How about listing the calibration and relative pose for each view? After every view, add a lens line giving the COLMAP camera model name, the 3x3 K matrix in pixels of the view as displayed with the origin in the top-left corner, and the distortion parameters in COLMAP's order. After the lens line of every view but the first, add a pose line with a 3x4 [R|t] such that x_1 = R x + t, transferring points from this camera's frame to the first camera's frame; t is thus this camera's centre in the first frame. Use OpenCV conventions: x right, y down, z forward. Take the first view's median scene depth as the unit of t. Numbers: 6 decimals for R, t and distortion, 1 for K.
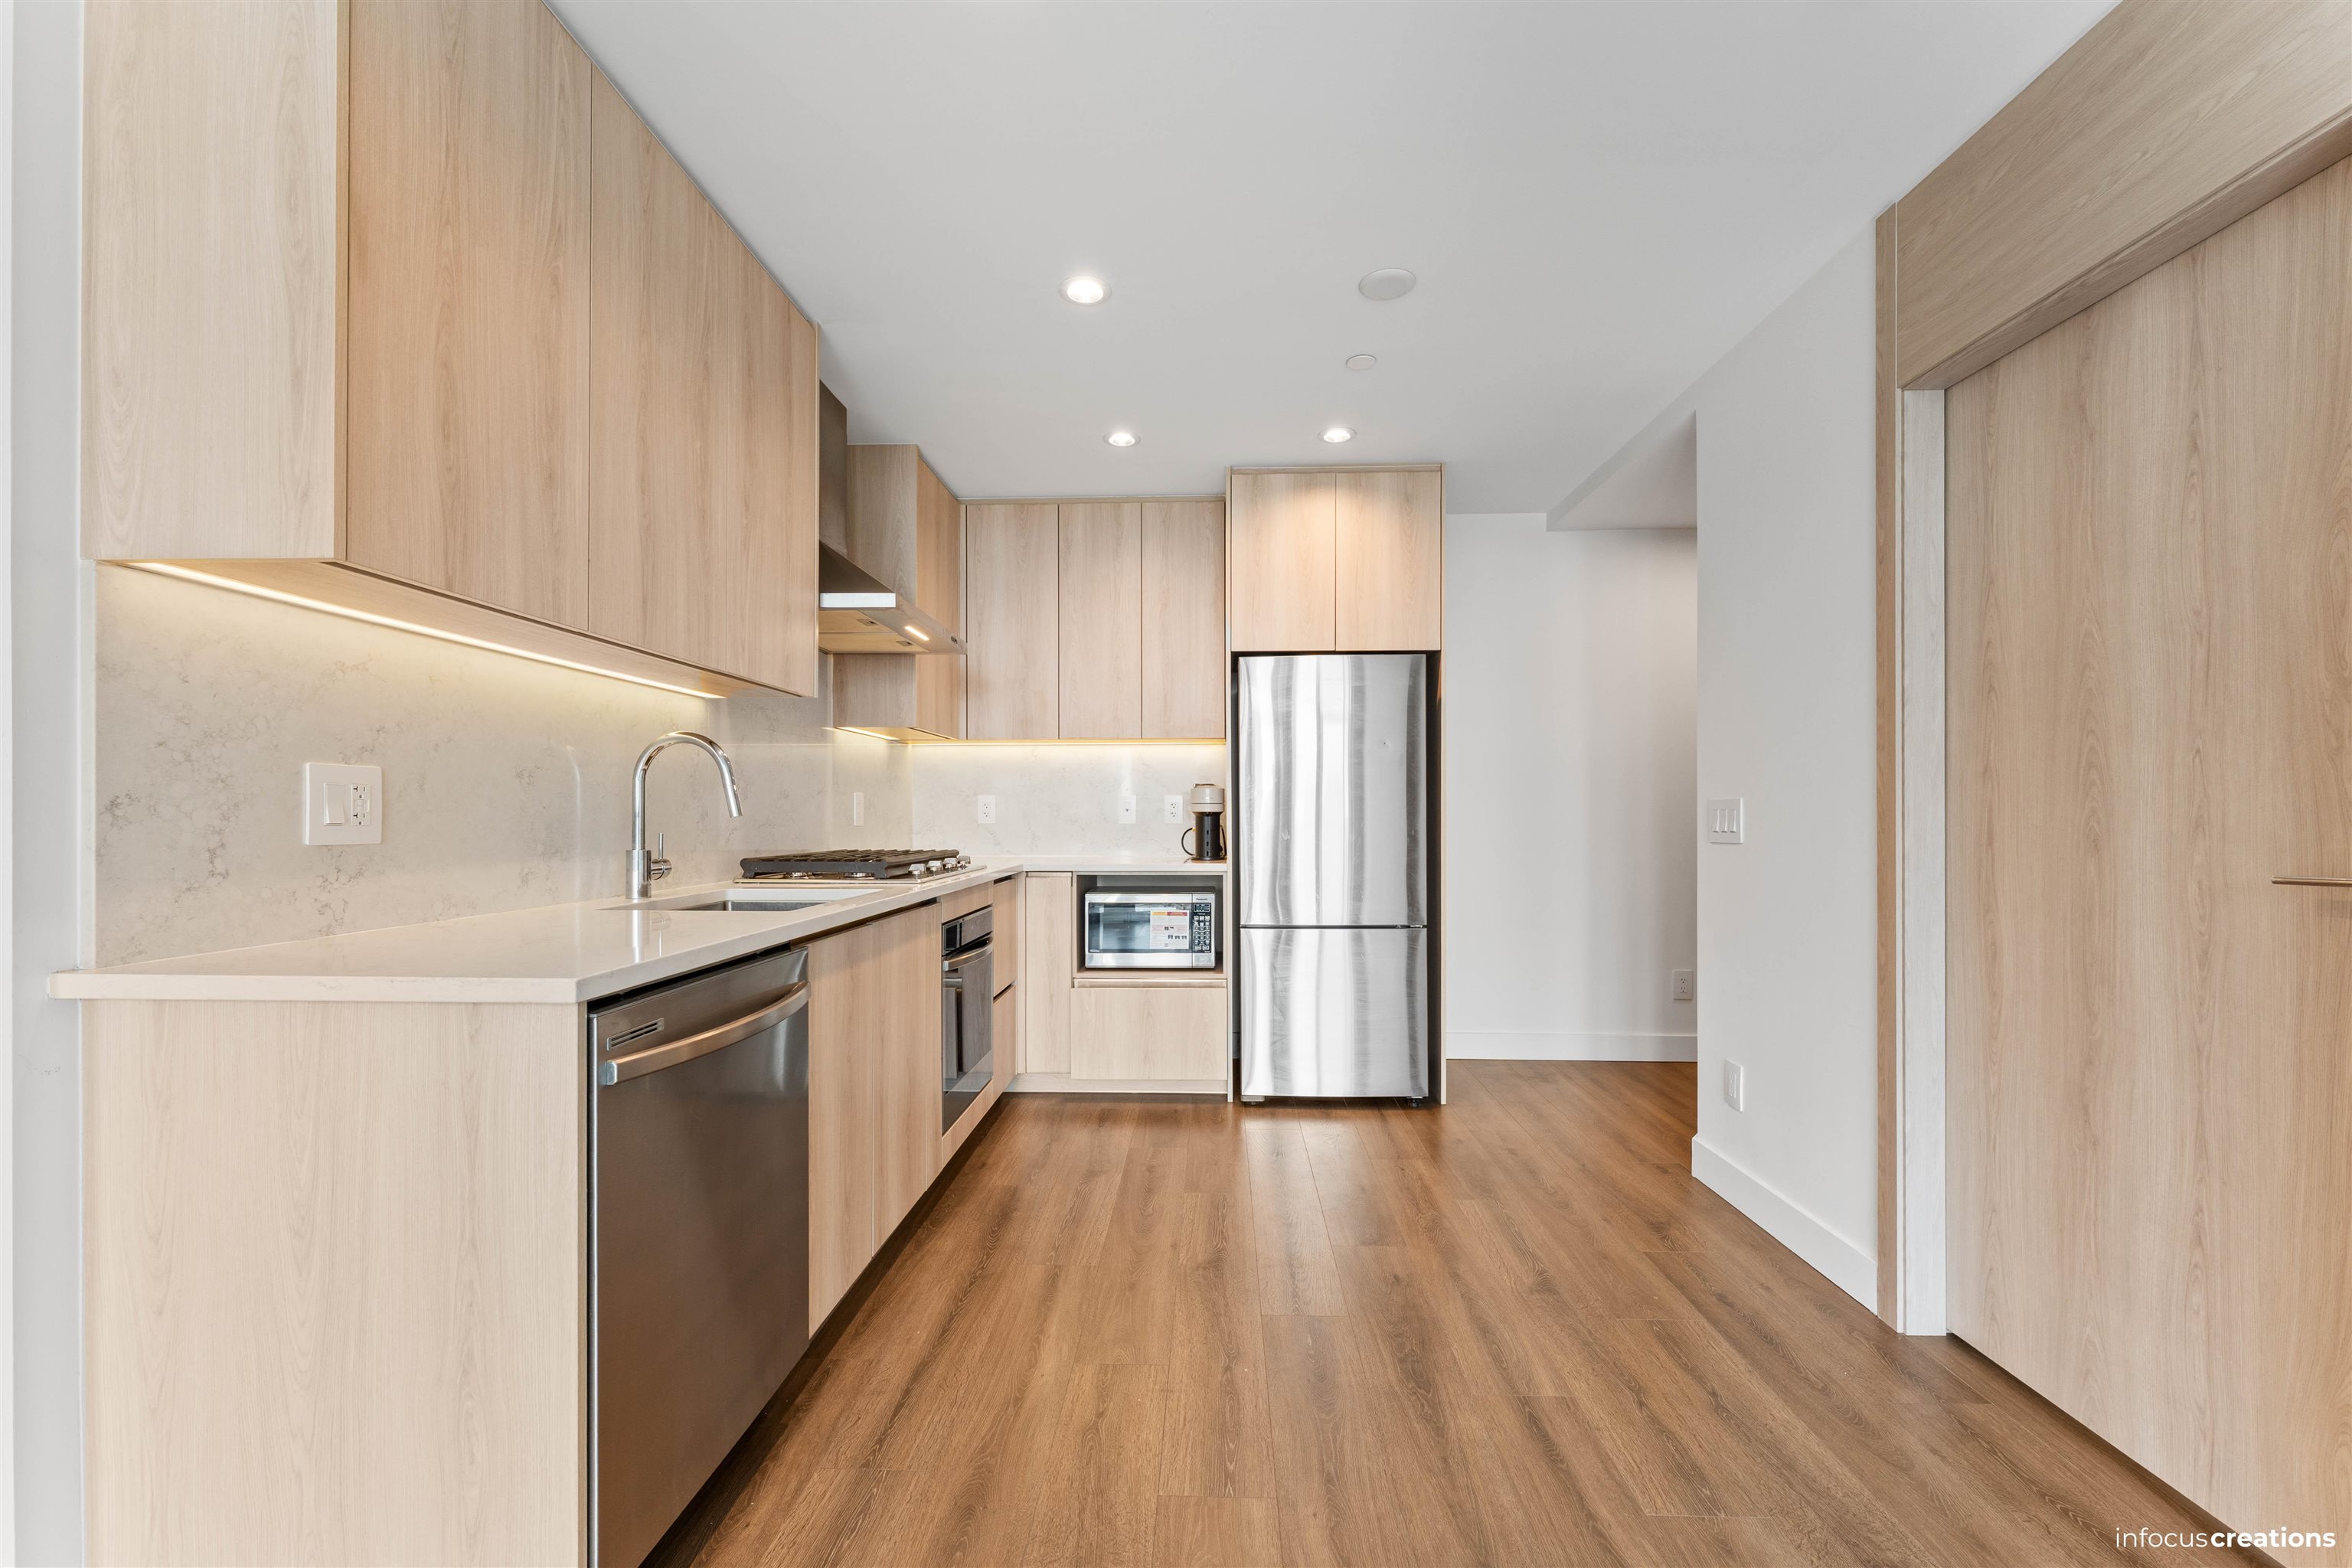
lens RADIAL K [[948.3, 0, 1184.8], [0, 948.3, 811.0], [0, 0, 1]] dist [0.003993, -0.001472]
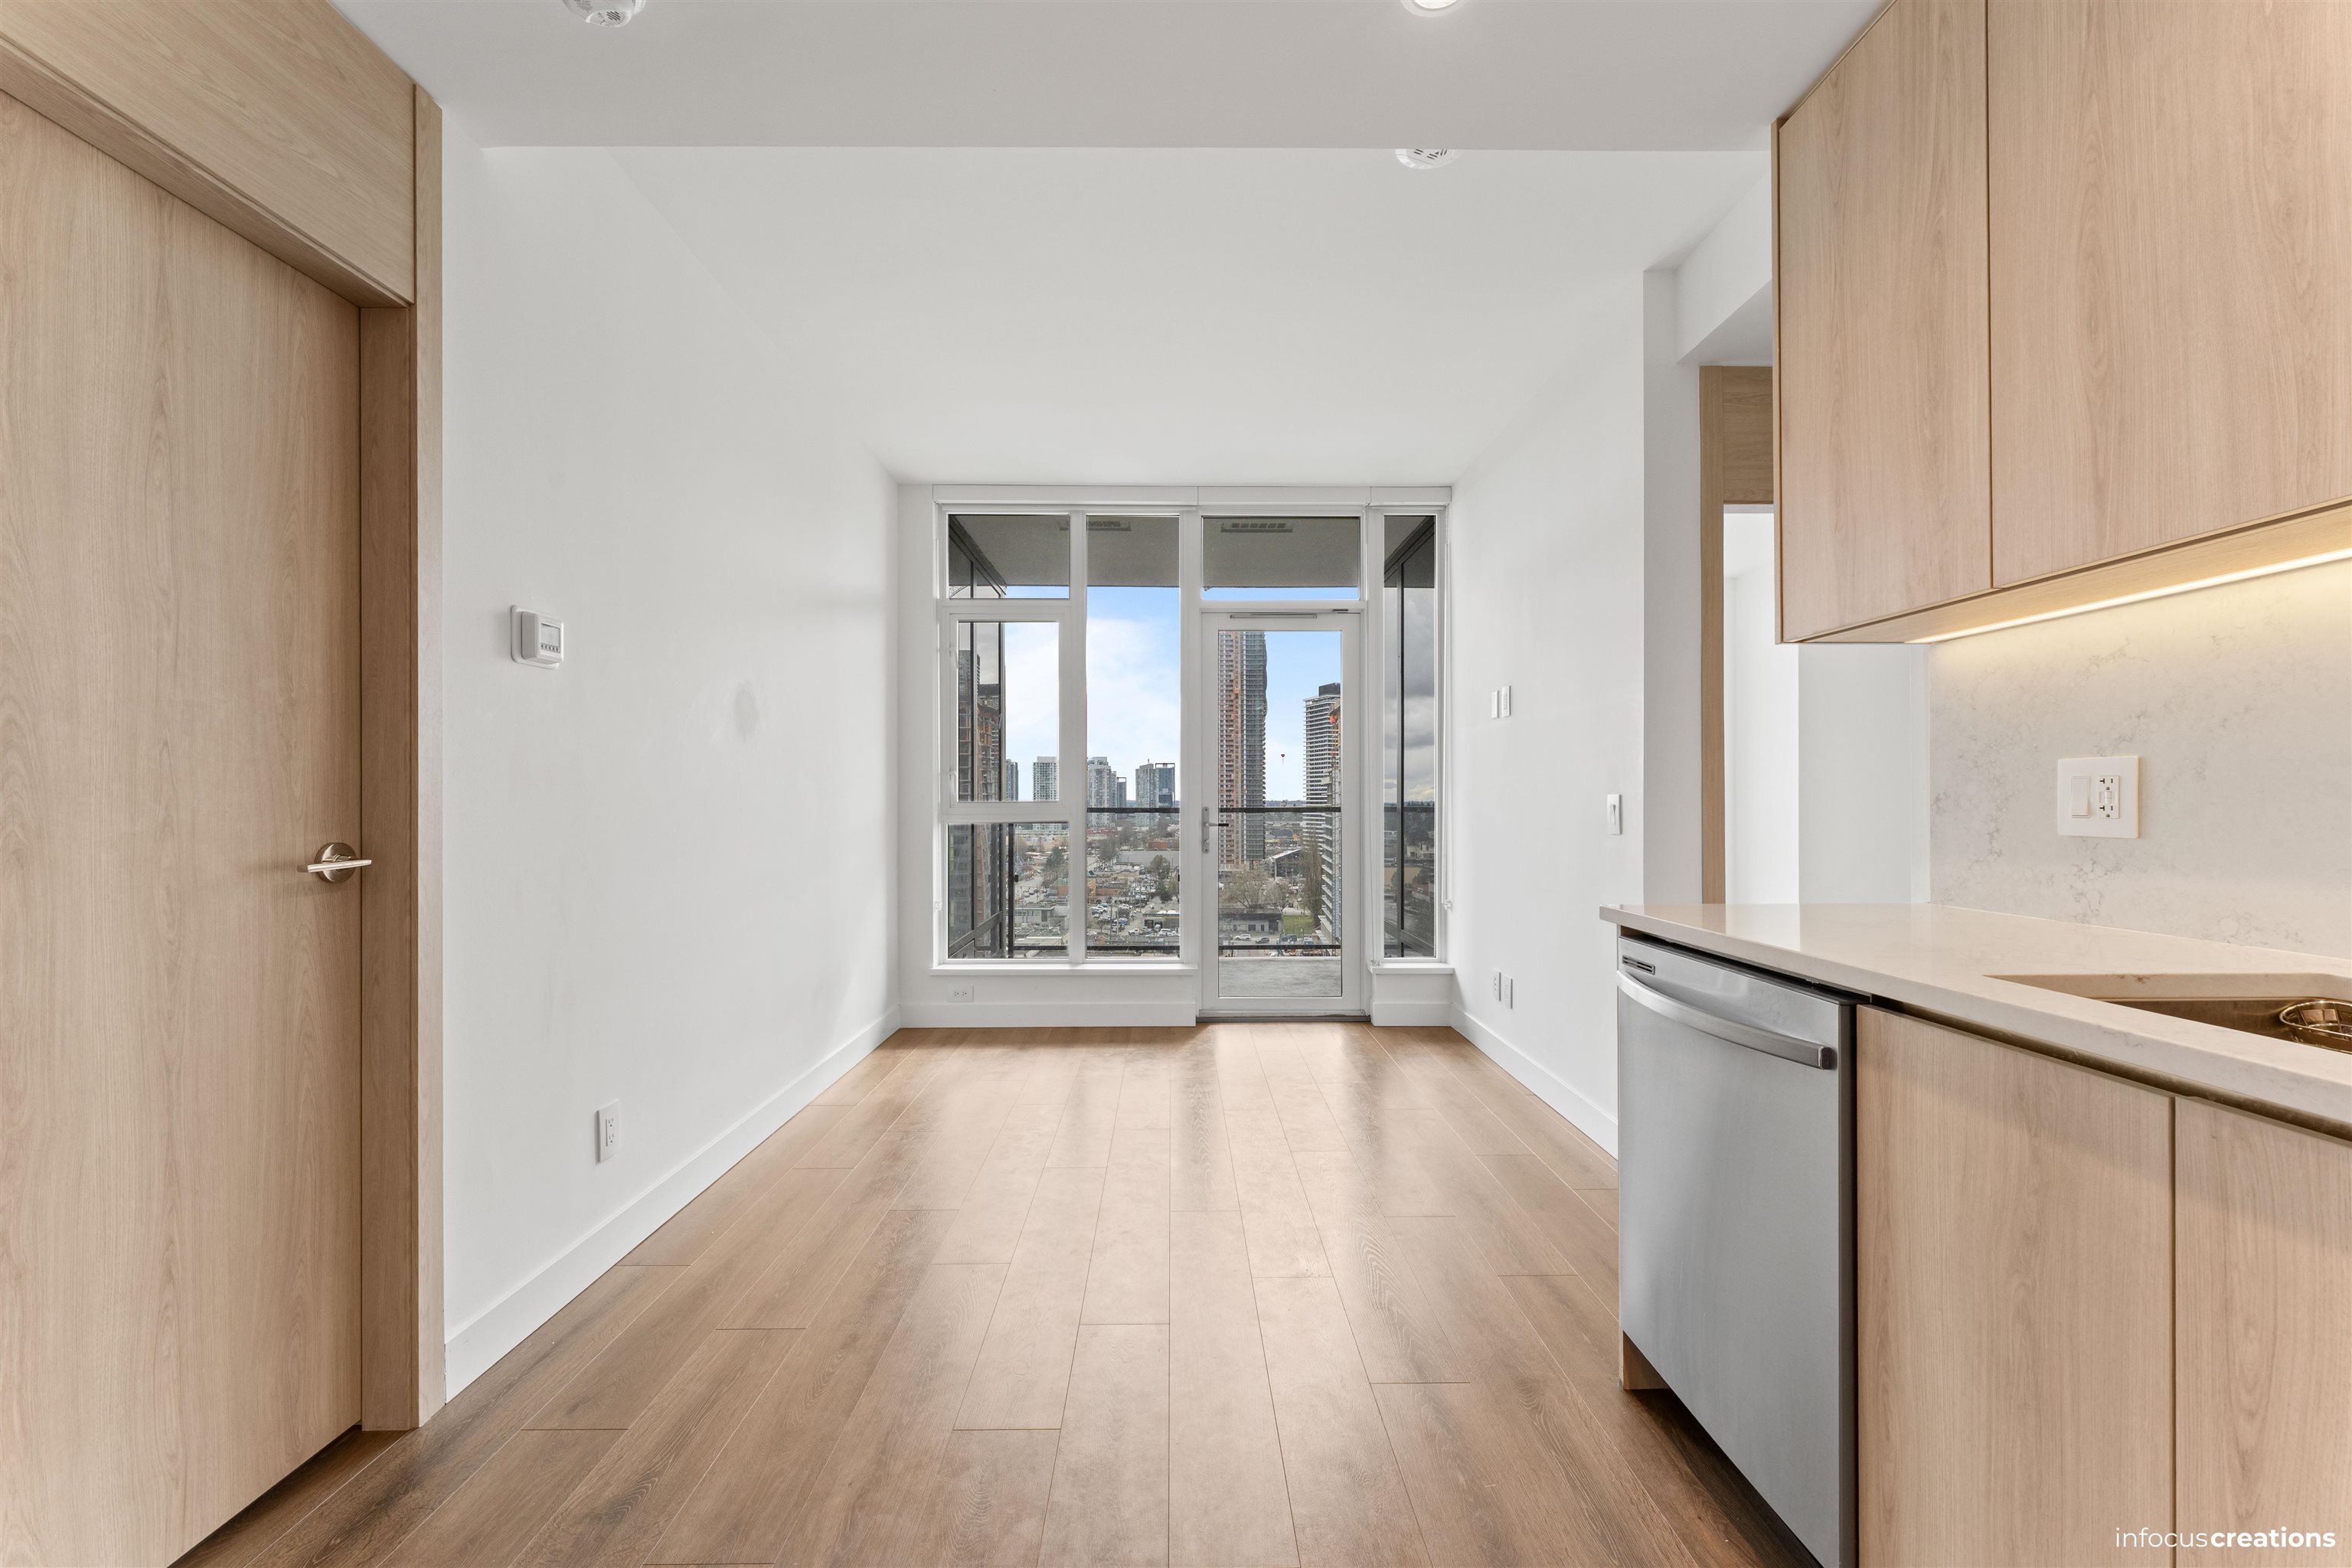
lens RADIAL K [[948.3, 0, 1182.5], [0, 948.3, 794.5], [0, 0, 1]] dist [0.003993, -0.001472]
pose [[-0.999076, 0.002310, -0.042908, 0.095715], [0.002686, 0.999958, -0.008719, -0.002604], [0.042886, -0.008826, -0.999041, 1.486898]]
